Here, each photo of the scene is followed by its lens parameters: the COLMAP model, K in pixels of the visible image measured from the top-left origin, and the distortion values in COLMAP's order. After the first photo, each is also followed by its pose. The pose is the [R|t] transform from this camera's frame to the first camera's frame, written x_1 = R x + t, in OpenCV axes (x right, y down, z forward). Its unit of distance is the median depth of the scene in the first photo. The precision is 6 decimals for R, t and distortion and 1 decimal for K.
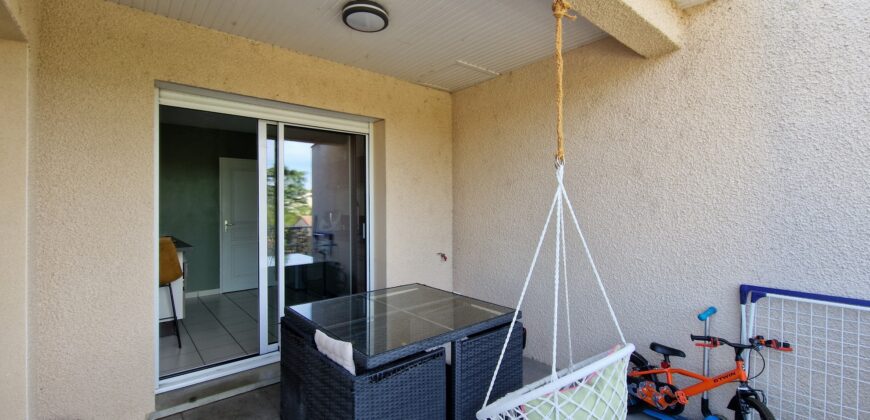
lens RADIAL K [[369.1, 0, 439.5], [0, 369.1, 201.8], [0, 0, 1]] dist [0.002562, -0.003653]
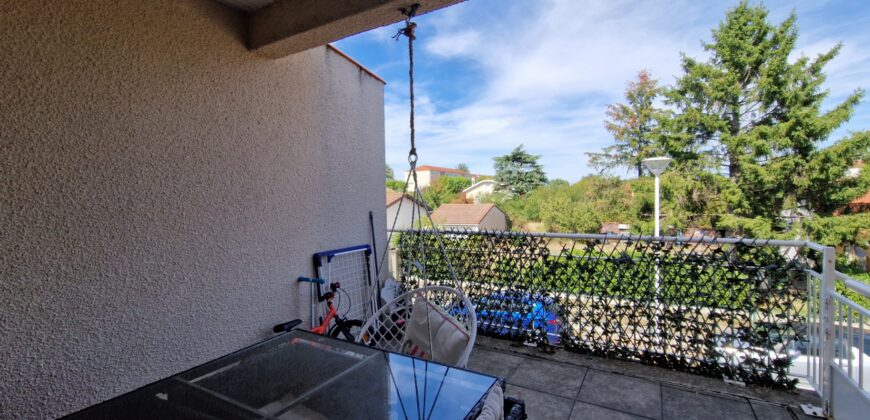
lens RADIAL K [[369.1, 0, 439.5], [0, 369.1, 201.8], [0, 0, 1]] dist [0.002562, -0.003653]
pose [[-0.333309, -0.004913, 0.942805, -0.568764], [0.013376, 0.999861, 0.009939, 0.017580], [-0.942723, 0.015923, -0.333197, 0.883076]]
